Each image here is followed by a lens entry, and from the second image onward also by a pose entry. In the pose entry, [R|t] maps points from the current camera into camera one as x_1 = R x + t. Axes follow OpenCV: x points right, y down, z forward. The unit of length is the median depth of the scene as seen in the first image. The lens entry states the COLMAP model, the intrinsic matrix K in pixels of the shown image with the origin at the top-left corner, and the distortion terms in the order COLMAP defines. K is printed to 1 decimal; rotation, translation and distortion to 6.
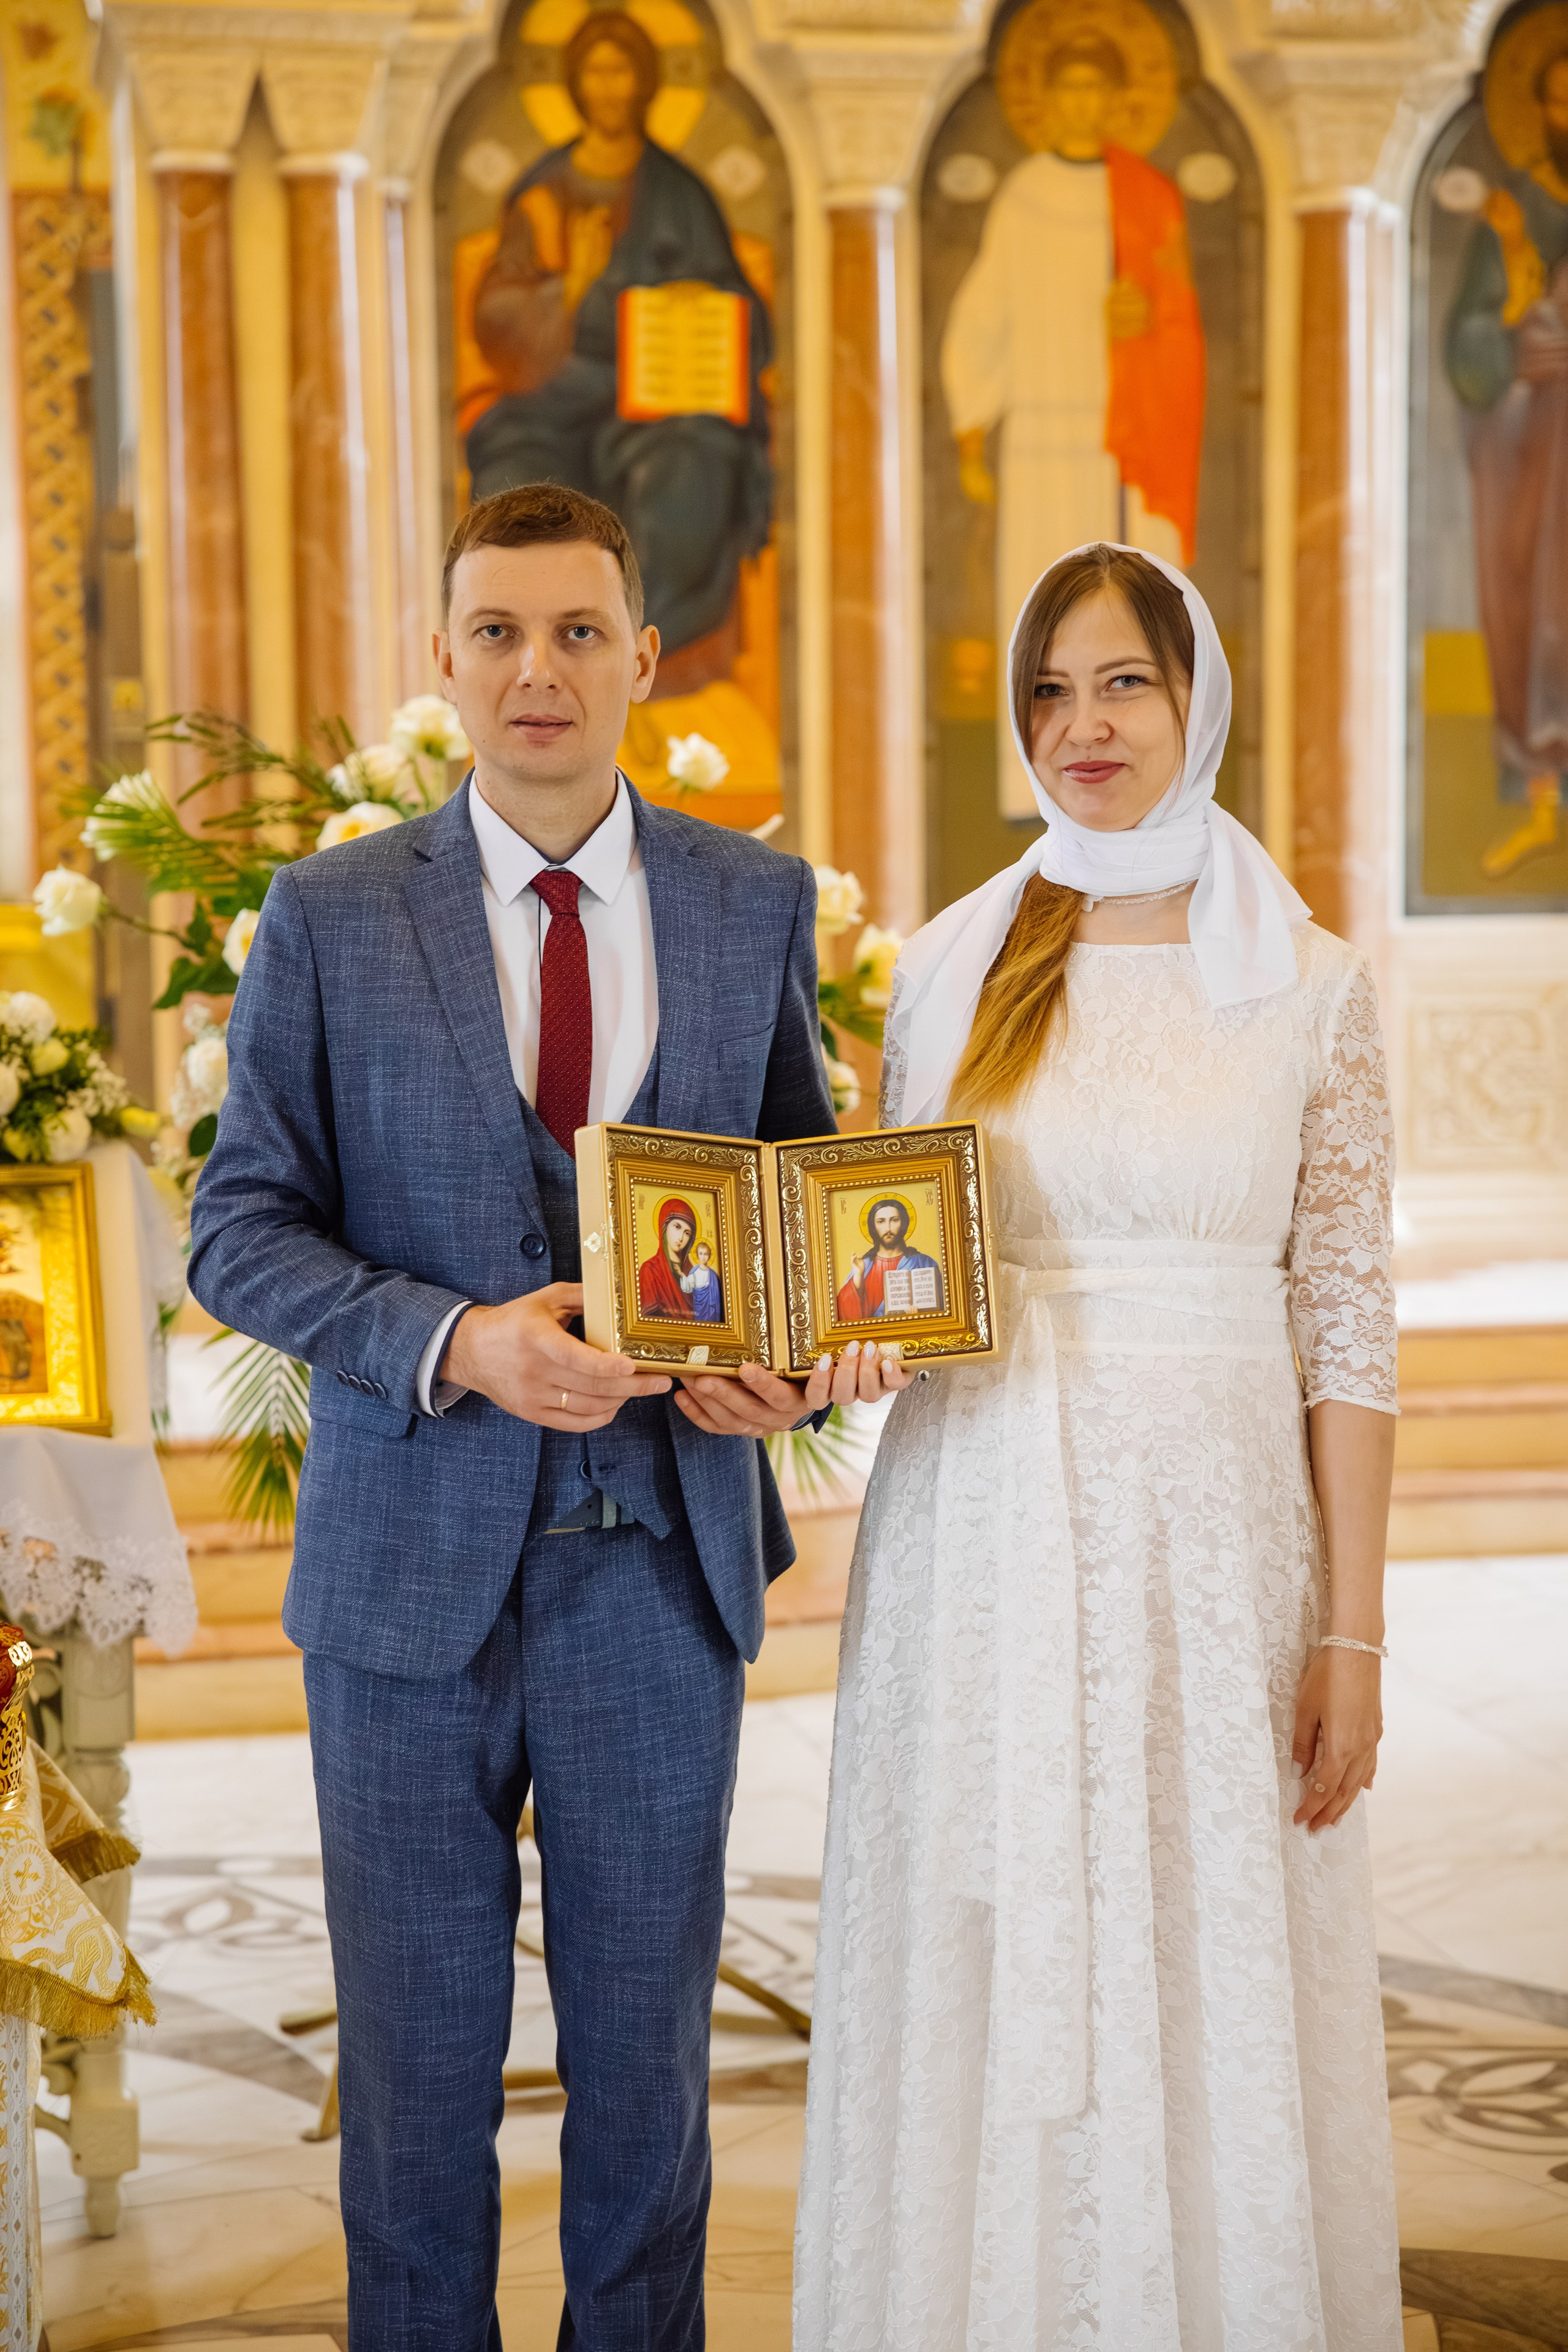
lens RADIAL K [[4224.0, 0, 772.1], [0, 4224.0, 1174.5], [0, 0, 1]] dist [0.228334, 0.000000]
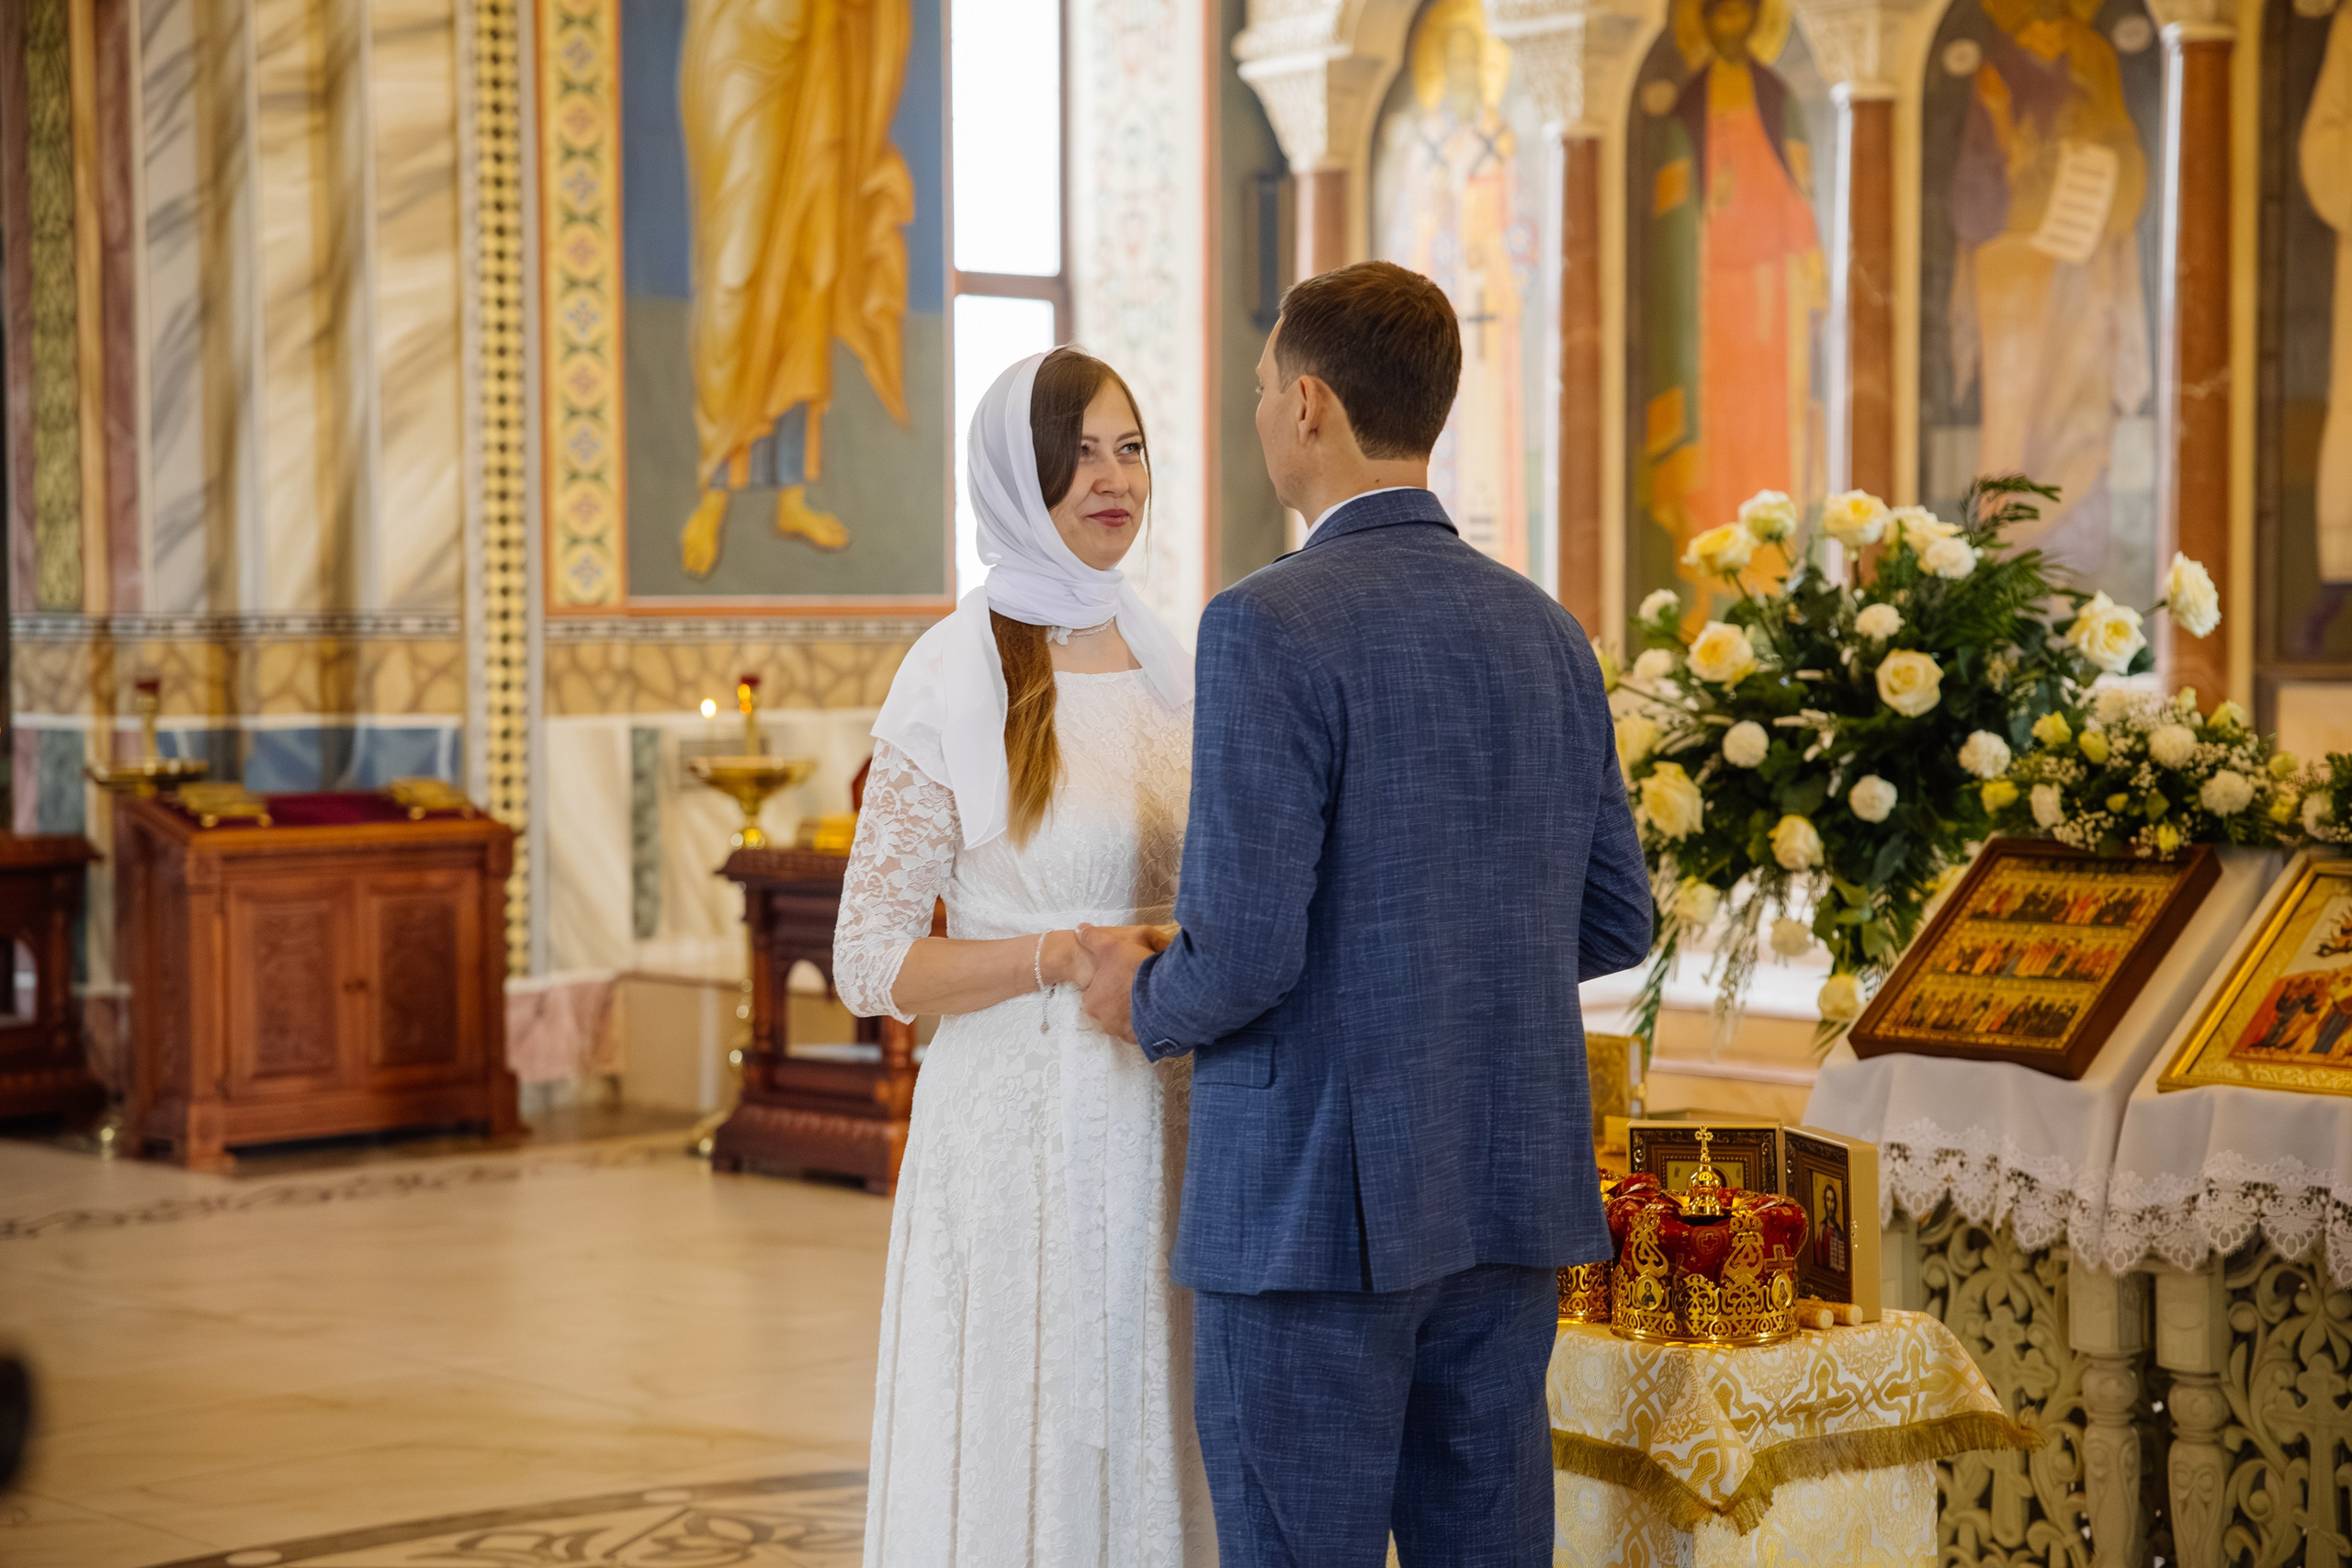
lens RADIAL K [[4168.1, 0, 1197.1], [0, 4168.1, 788.8], [0, 0, 1]] dist [0.282409, 0.000000]
pose [[0.520906, 0.042765, -0.852542, 0.281135], [-0.065870, 0.997780, 0.009803, -0.005446], [0.851069, 0.051051, 0.522567, 0.080819]]
